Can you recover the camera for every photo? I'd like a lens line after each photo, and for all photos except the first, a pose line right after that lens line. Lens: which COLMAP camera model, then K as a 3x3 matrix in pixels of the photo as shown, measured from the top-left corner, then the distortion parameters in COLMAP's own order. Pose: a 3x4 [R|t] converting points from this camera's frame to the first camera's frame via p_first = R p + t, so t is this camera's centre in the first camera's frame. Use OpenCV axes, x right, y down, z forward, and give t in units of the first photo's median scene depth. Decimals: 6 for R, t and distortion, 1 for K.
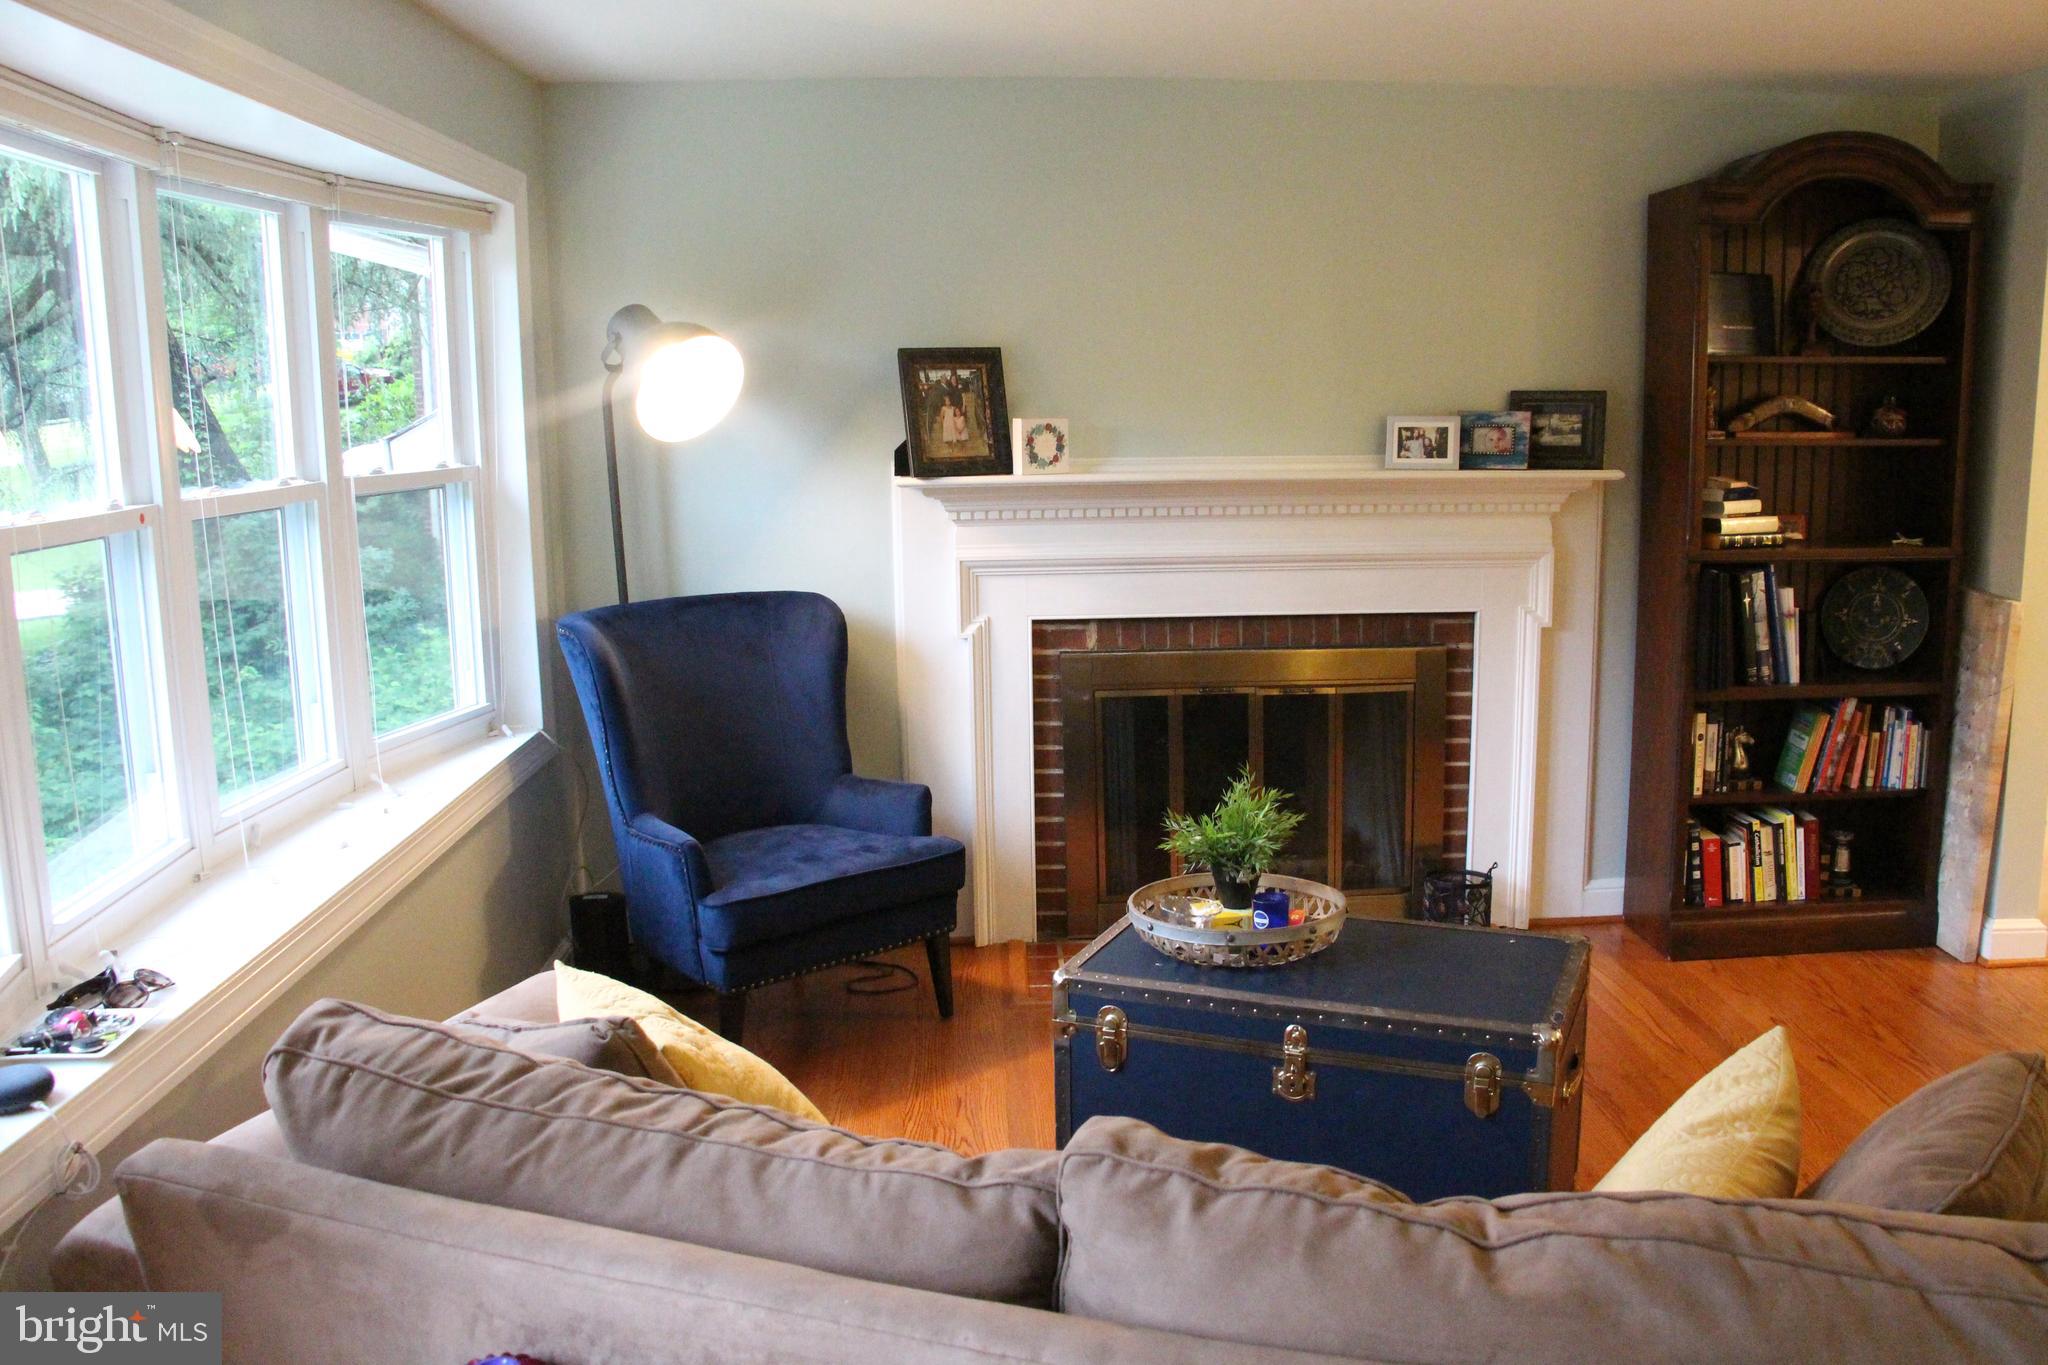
lens RADIAL K [[1652.3, 0, 1043.5], [0, 1652.3, 687.1], [0, 0, 1]] dist [-0.166409, 0.117164]
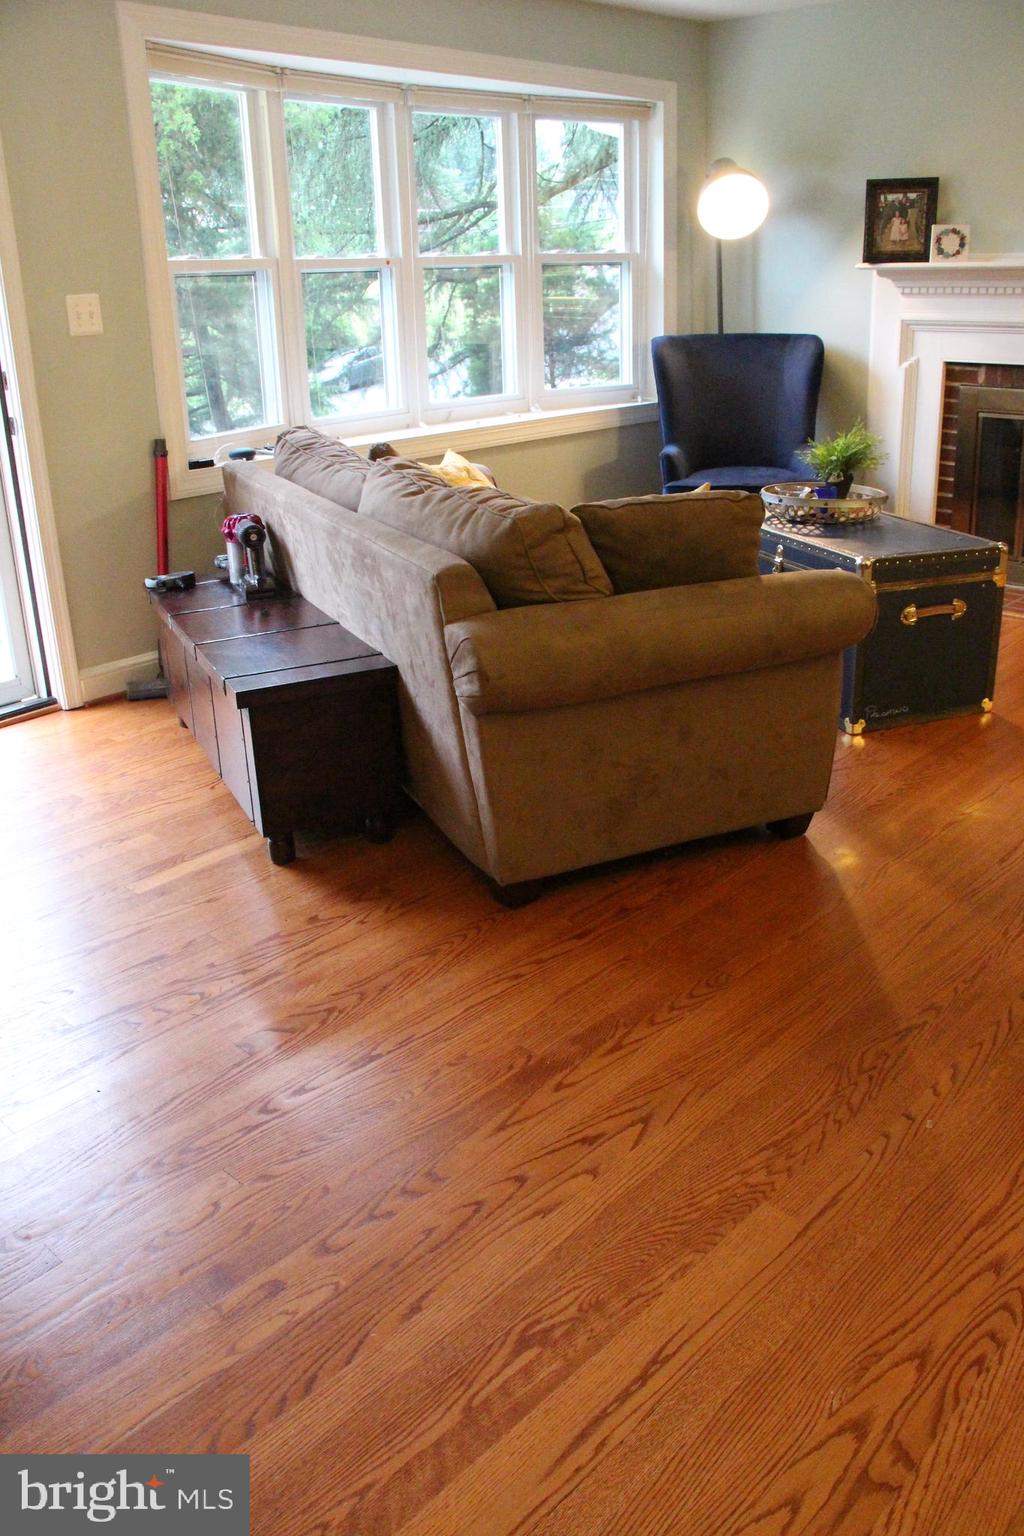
lens RADIAL K [[1239.2, 0, 546.4], [0, 1239.2, 778.3], [0, 0, 1]] dist [-0.166409, 0.117164]
pose [[0.708026, 0.264984, -0.654586, 0.585934], [-0.108286, 0.956707, 0.270160, 0.072269], [0.697834, -0.120397, 0.706068, -0.110474]]
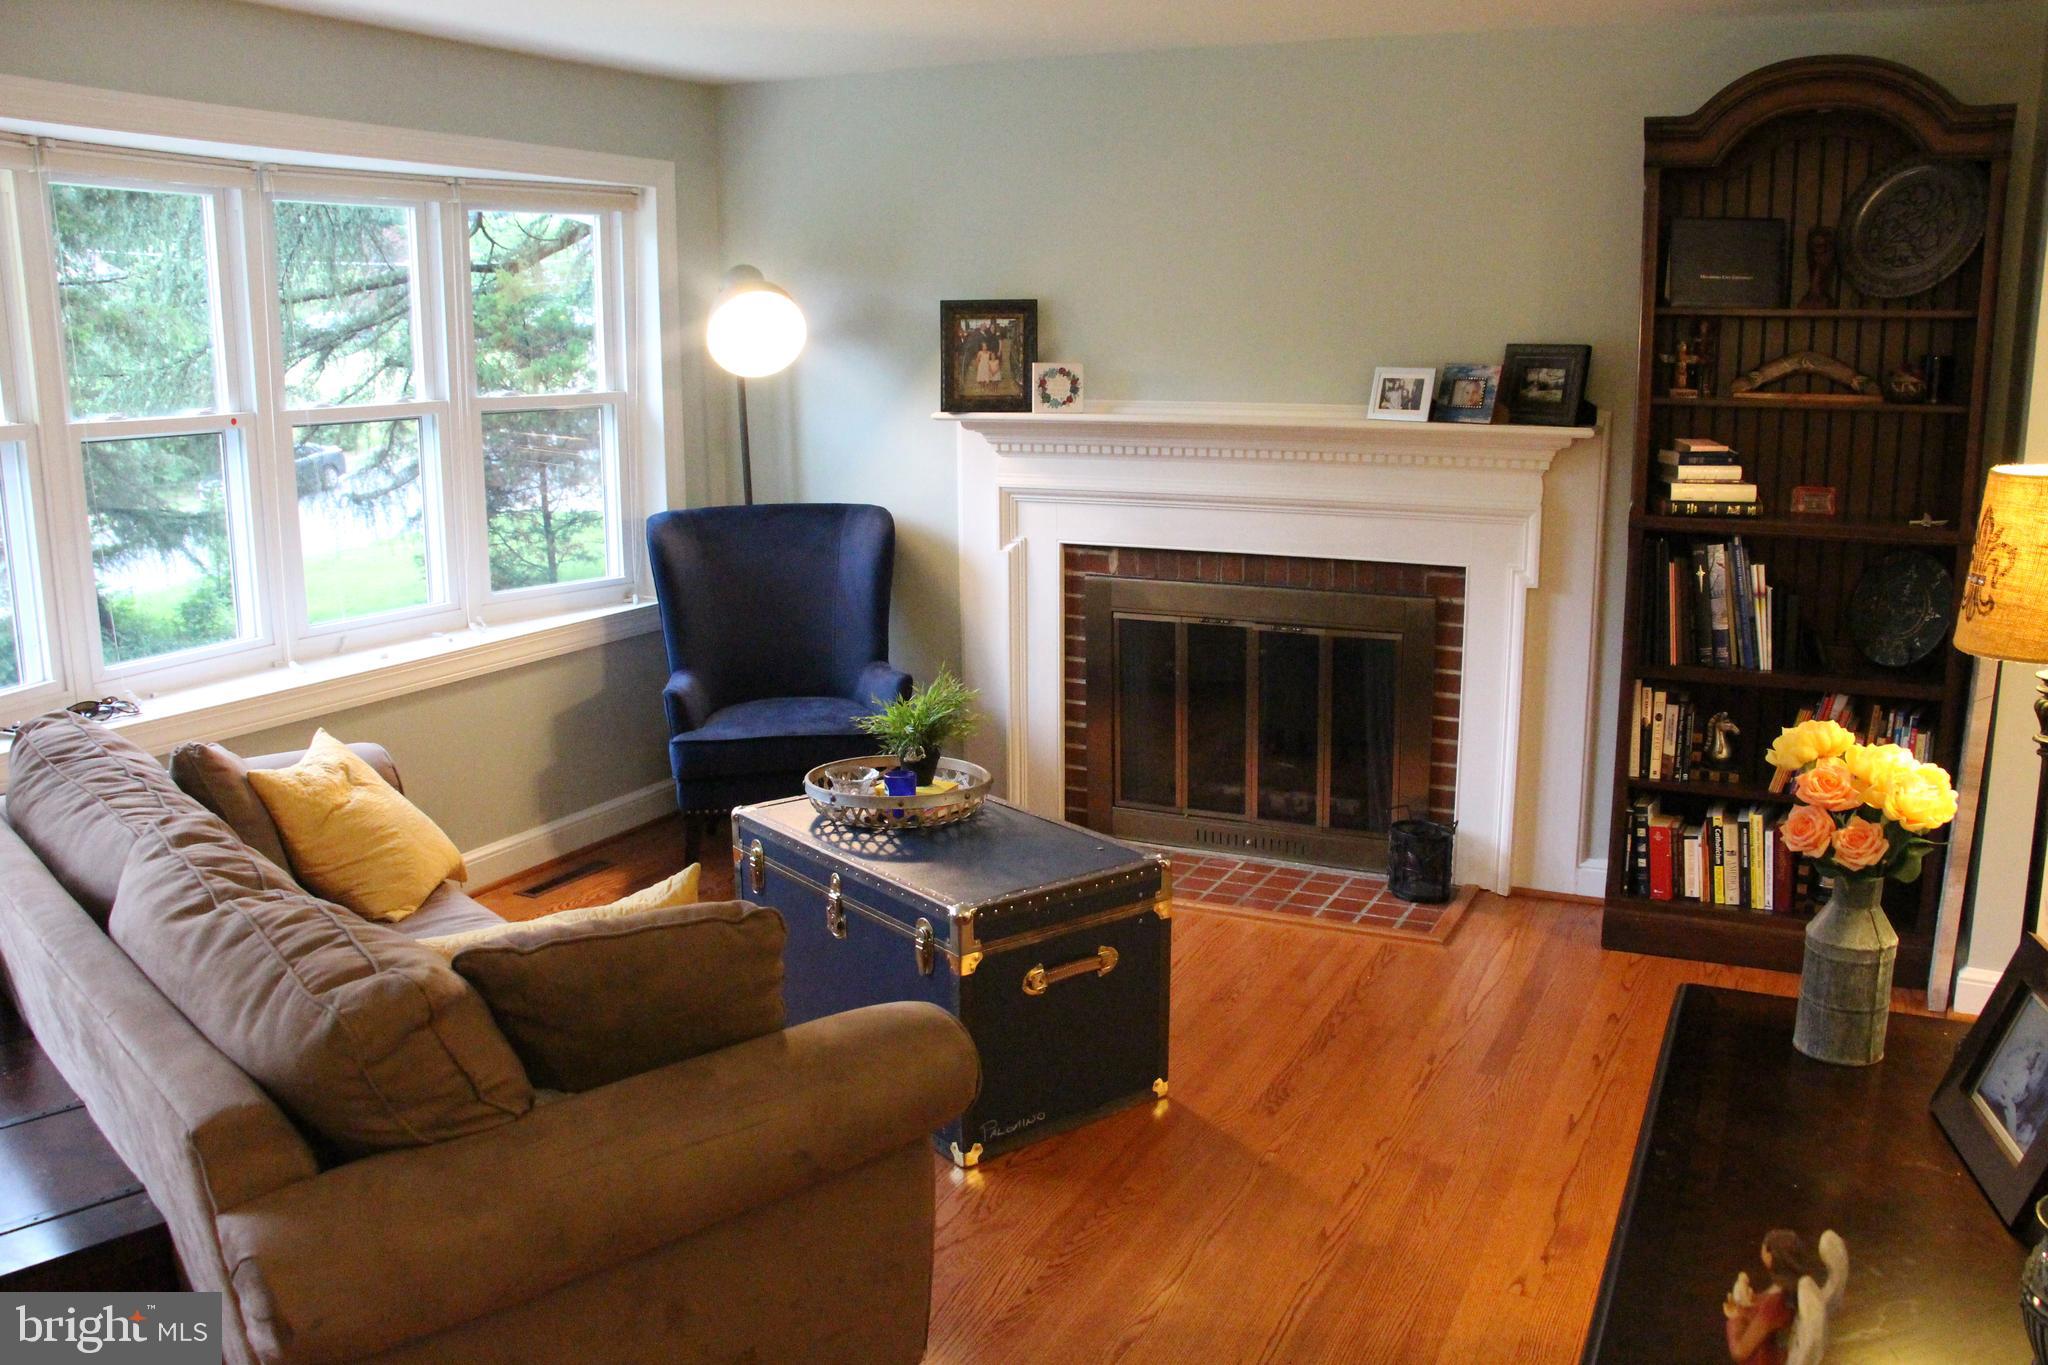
lens RADIAL K [[1652.3, 0, 1045.5], [0, 1652.3, 681.4], [0, 0, 1]] dist [-0.166409, 0.117164]
pose [[0.880894, 0.107083, -0.461041, 0.521622], [-0.092193, 0.994234, 0.054773, -0.008102], [0.464248, -0.005745, 0.885687, 0.004144]]
